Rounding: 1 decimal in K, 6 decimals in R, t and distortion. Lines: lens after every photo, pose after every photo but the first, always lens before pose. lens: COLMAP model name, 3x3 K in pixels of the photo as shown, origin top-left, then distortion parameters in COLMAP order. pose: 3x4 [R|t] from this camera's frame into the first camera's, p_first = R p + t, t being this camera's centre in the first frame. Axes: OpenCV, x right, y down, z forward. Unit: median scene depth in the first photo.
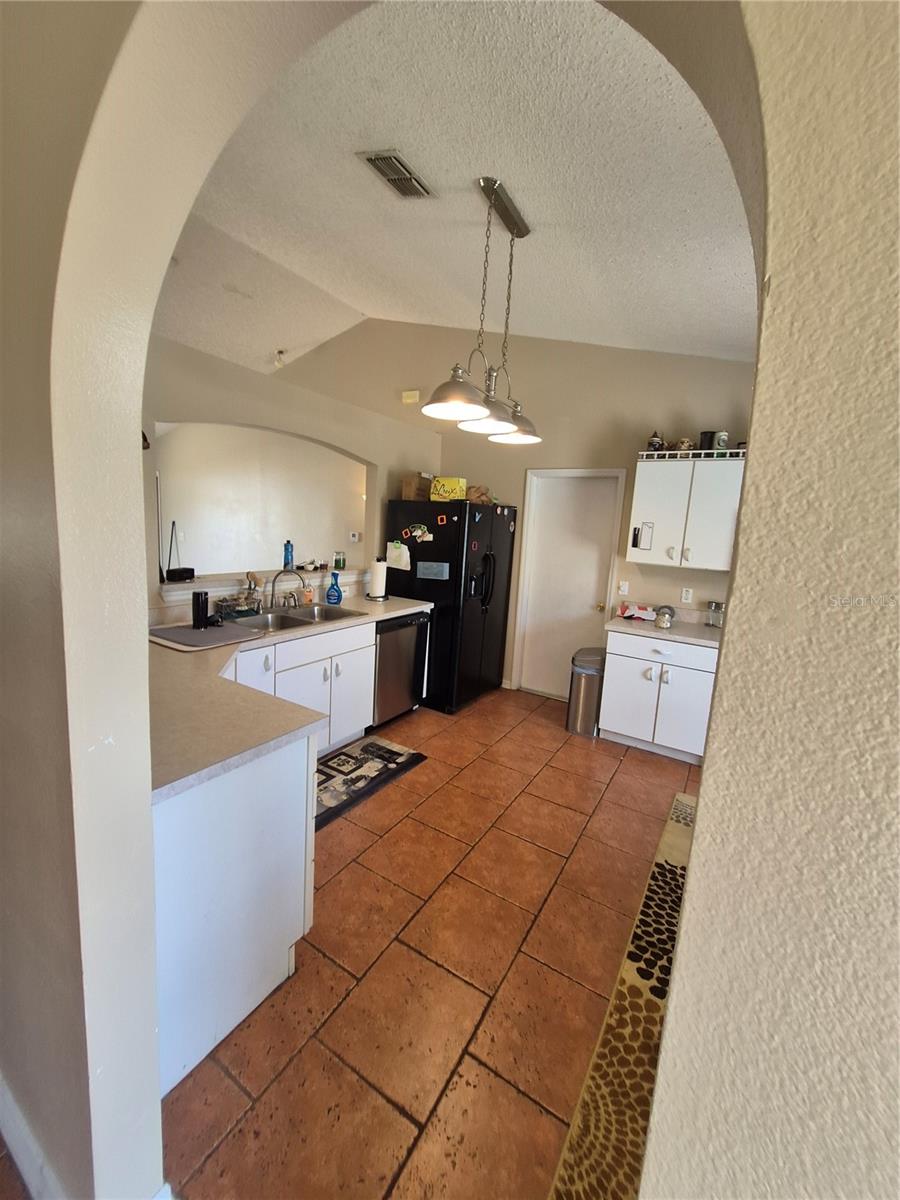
lens RADIAL K [[473.6, 0, 445.9], [0, 473.6, 589.7], [0, 0, 1]] dist [0.006697, -0.000100]
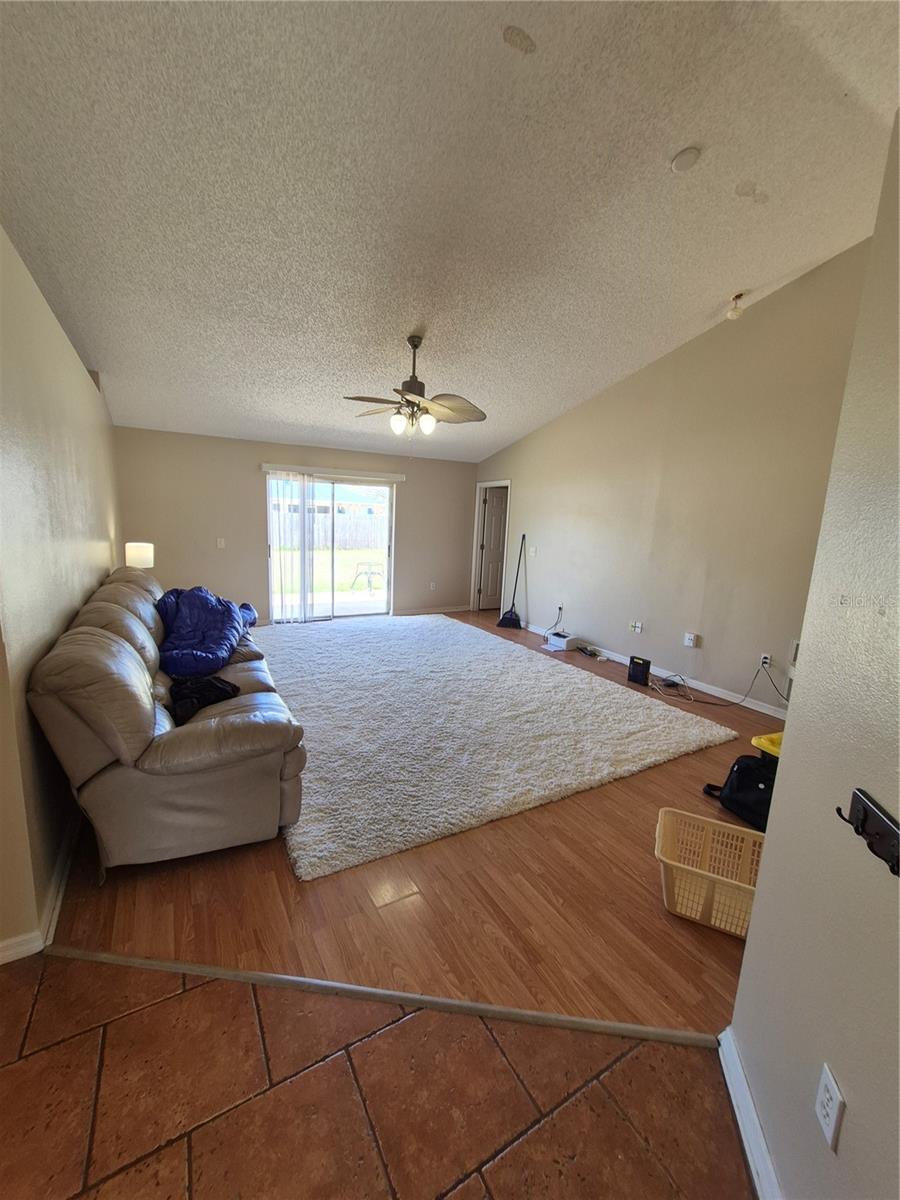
lens RADIAL K [[485.2, 0, 450.0], [0, 485.2, 600.0], [0, 0, 1]] dist [0.000647, -0.000006]
pose [[0.882282, 0.058416, -0.467082, -0.549386], [-0.057126, 0.998223, 0.016937, -0.059130], [0.467242, 0.011739, 0.884052, 0.258919]]
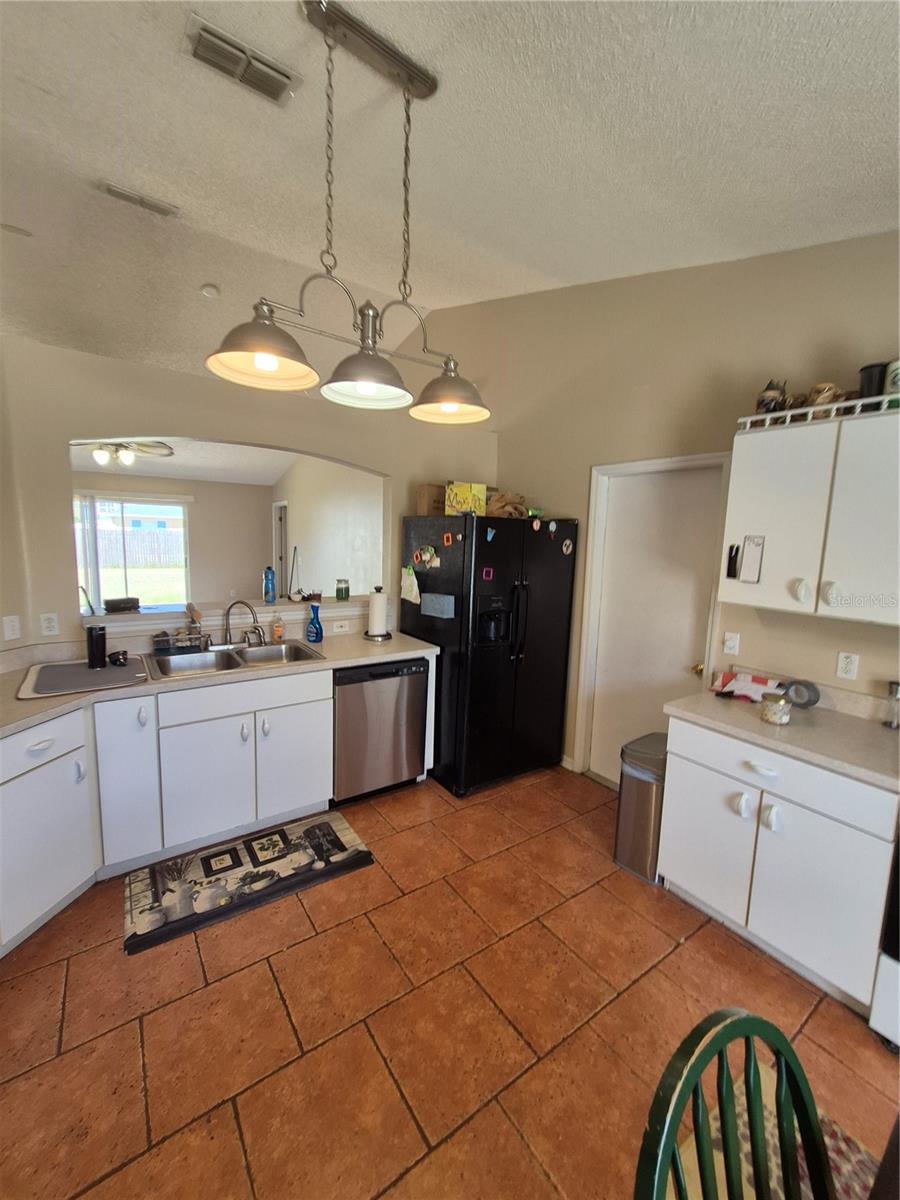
lens RADIAL K [[484.2, 0, 436.4], [0, 484.2, 595.3], [0, 0, 1]] dist [0.003561, 0.000520]
pose [[0.916764, 0.023917, -0.398712, 0.304194], [-0.038519, 0.998847, -0.028652, -0.036577], [0.397567, 0.041625, 0.916628, 0.298368]]
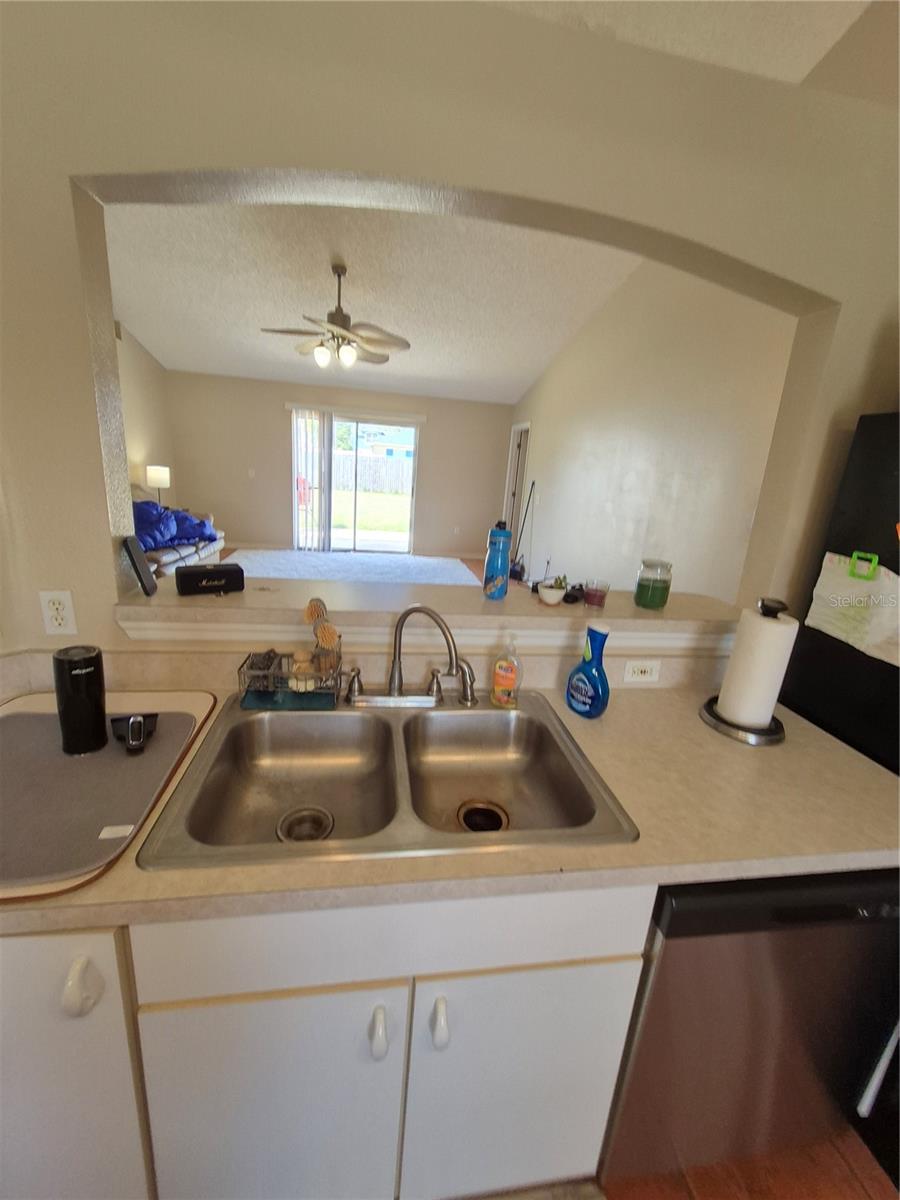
lens RADIAL K [[478.0, 0, 448.7], [0, 478.0, 580.1], [0, 0, 1]] dist [0.002455, 0.000069]
pose [[0.661014, 0.181102, -0.728192, -0.062605], [-0.148389, 0.982823, 0.109729, -0.091503], [0.735555, 0.035523, 0.676533, 0.688036]]
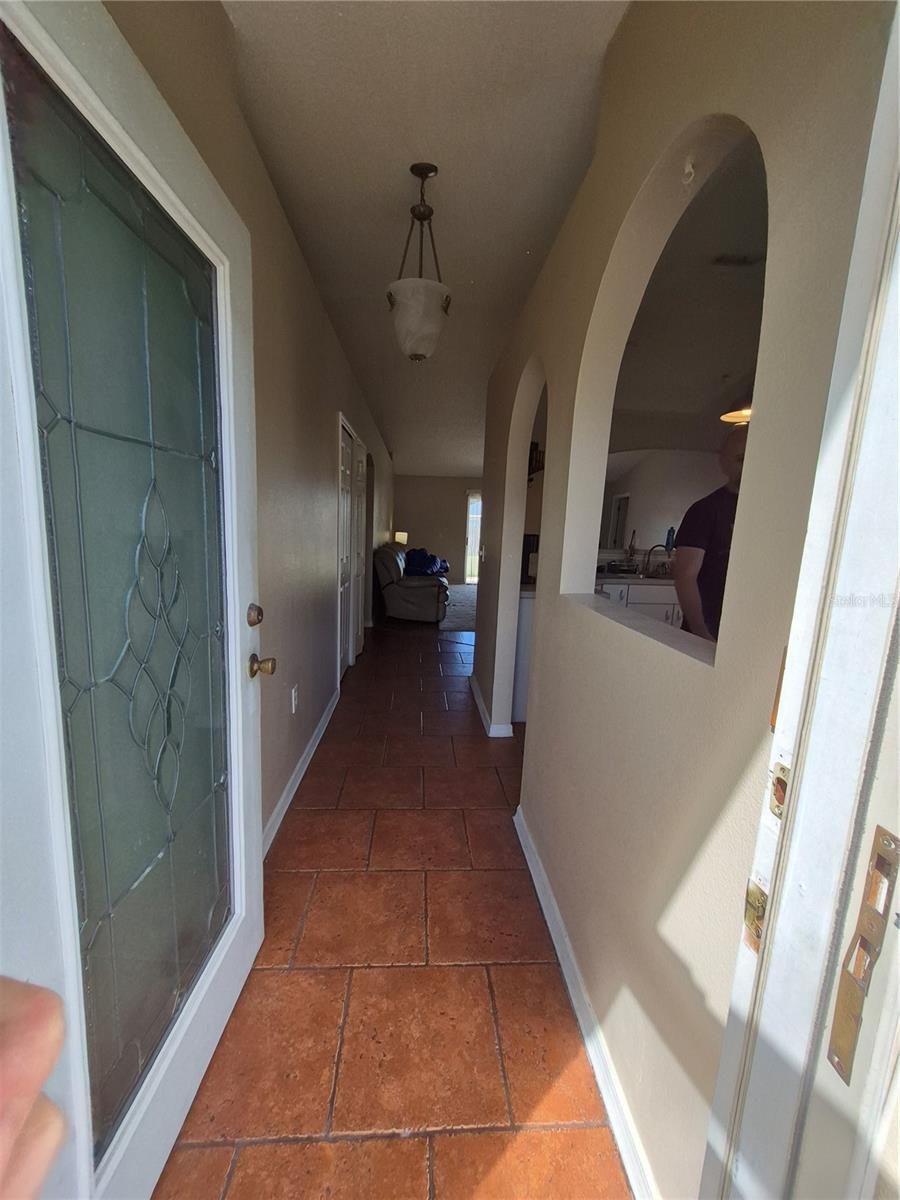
lens RADIAL K [[484.2, 0, 436.4], [0, 484.2, 595.3], [0, 0, 1]] dist [0.003561, 0.000520]
pose [[0.565433, 0.083677, -0.820539, 0.437433], [-0.123636, 0.992199, 0.015985, 0.149445], [0.815475, 0.092409, 0.571367, -0.315719]]
